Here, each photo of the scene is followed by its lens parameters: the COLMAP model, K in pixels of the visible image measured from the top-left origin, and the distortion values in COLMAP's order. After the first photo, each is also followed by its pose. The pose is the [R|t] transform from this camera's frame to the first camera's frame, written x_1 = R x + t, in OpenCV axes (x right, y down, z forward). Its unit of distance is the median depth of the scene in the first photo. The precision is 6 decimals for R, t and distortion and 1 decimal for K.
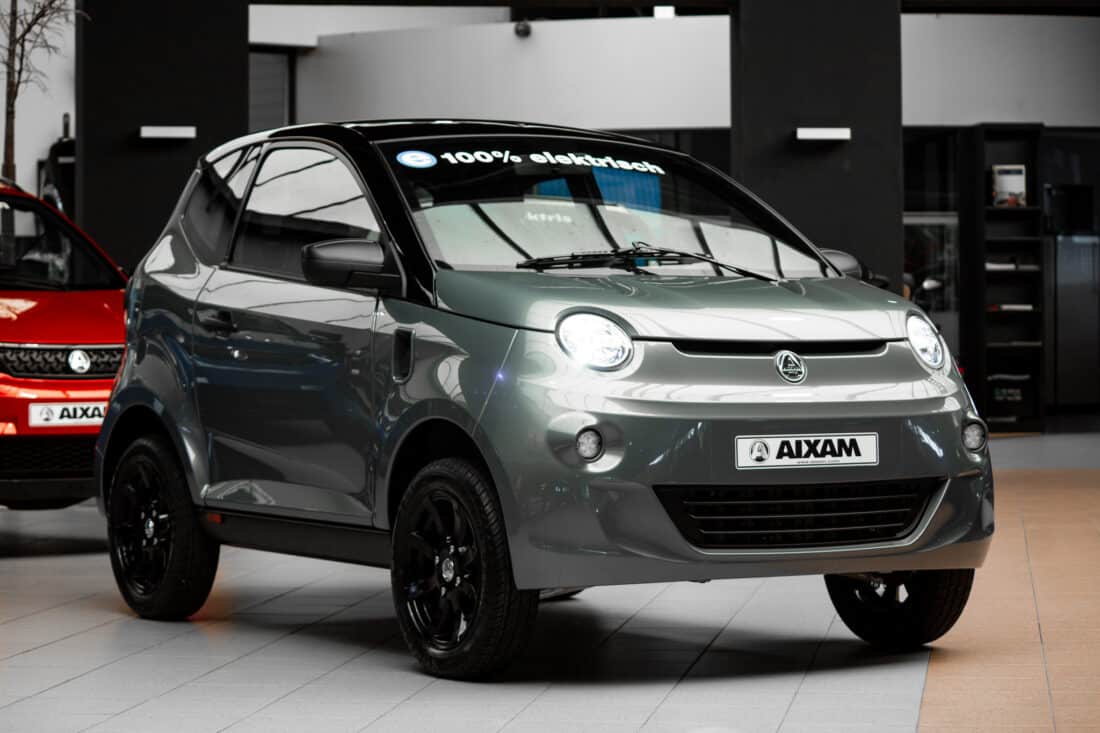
lens RADIAL K [[3369.6, 0, 550.0], [0, 3369.6, 366.5], [0, 0, 1]] dist [-0.173594, -1.537390]
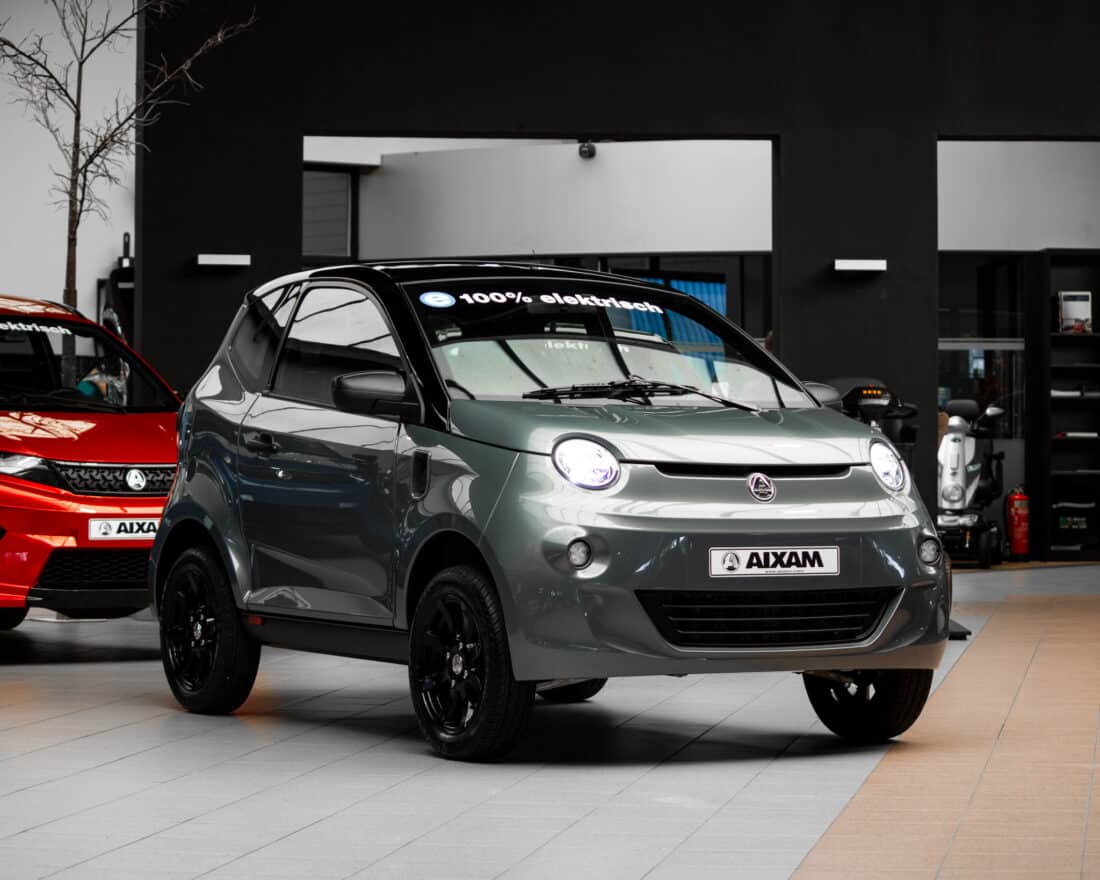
lens RADIAL K [[3716.4, 0, 550.0], [0, 3716.4, 440.0], [0, 0, 1]] dist [-0.299575, -1.188283]
pose [[0.999548, 0.007614, -0.029080, 0.034988], [-0.008042, 0.999861, -0.014632, 0.002855], [0.028965, 0.014859, 0.999470, -0.237448]]
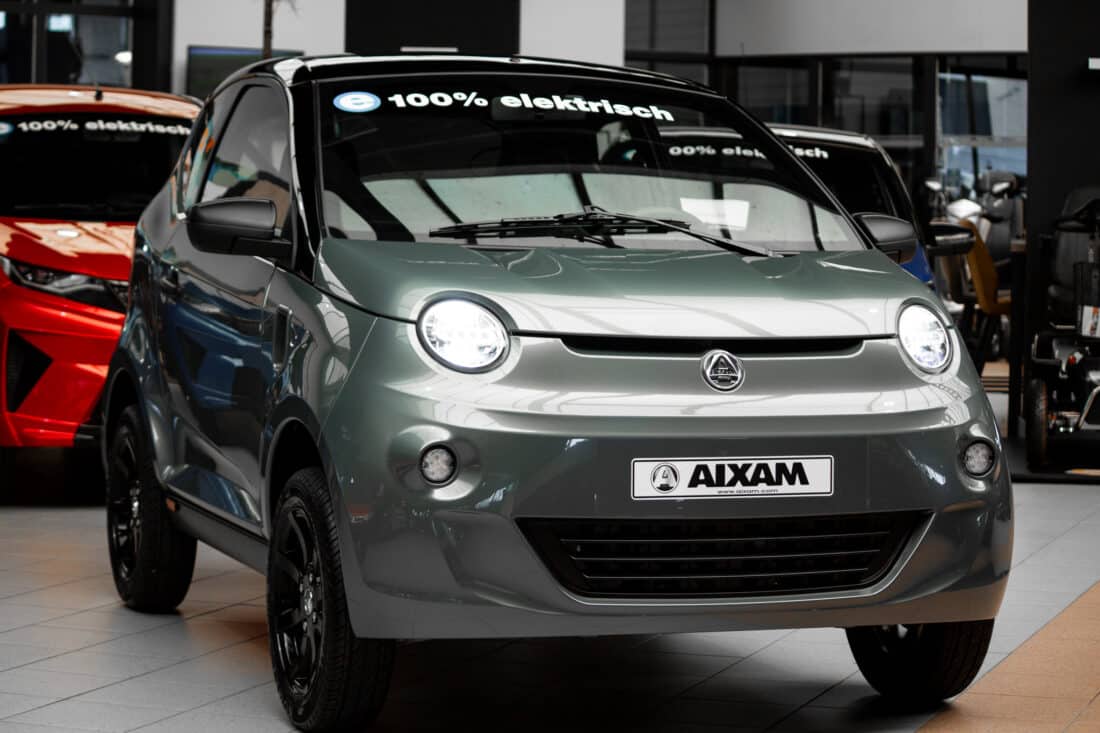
lens RADIAL K [[2969.0, 0, 550.0], [0, 2969.0, 366.5], [0, 0, 1]] dist [-0.341682, 0.275873]
pose [[0.978701, 0.030362, -0.203032, 0.166716], [-0.022023, 0.998823, 0.043206, -0.029122], [0.204105, -0.037815, 0.978218, 0.287132]]
